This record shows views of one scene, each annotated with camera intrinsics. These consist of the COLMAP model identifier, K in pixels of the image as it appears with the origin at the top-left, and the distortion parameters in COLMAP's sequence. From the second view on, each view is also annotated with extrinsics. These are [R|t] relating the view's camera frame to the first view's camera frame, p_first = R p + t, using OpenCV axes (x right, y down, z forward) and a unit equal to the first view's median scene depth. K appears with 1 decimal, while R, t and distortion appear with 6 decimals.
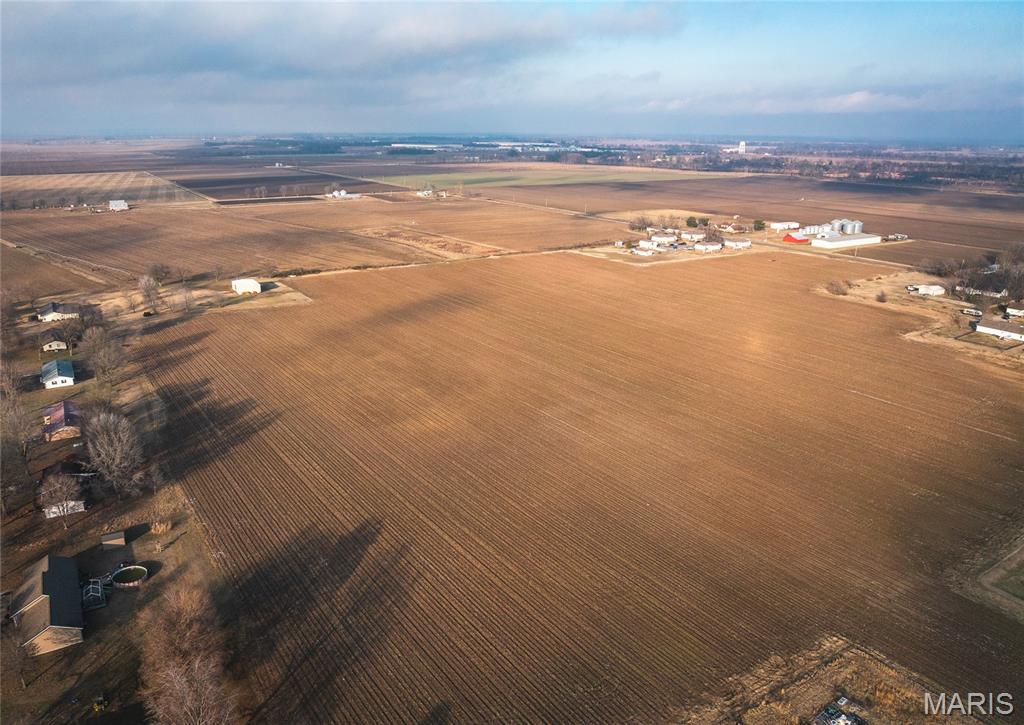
lens RADIAL K [[714.7, 0, 512.0], [0, 714.7, 362.5], [0, 0, 1]] dist [-0.029203, -0.008725]
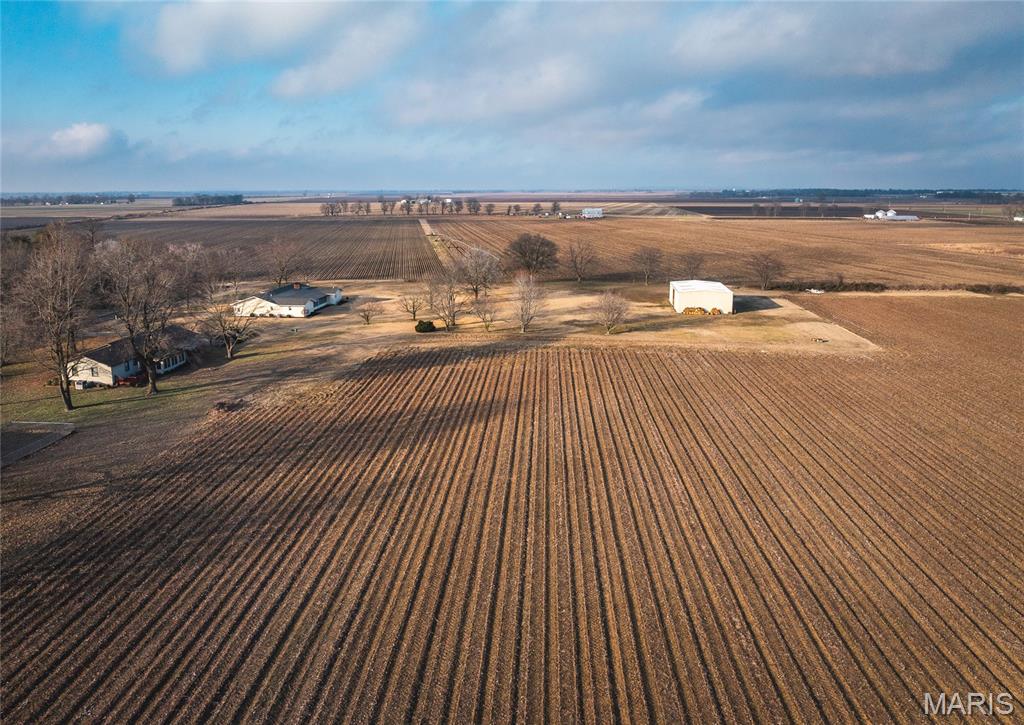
lens RADIAL K [[714.7, 0, 512.0], [0, 714.7, 362.5], [0, 0, 1]] dist [-0.029203, -0.008725]
pose [[0.779279, 0.132258, -0.612562, -0.202114], [-0.181268, 0.983263, -0.018307, -0.042837], [0.599889, 0.125304, 0.790210, 0.616322]]
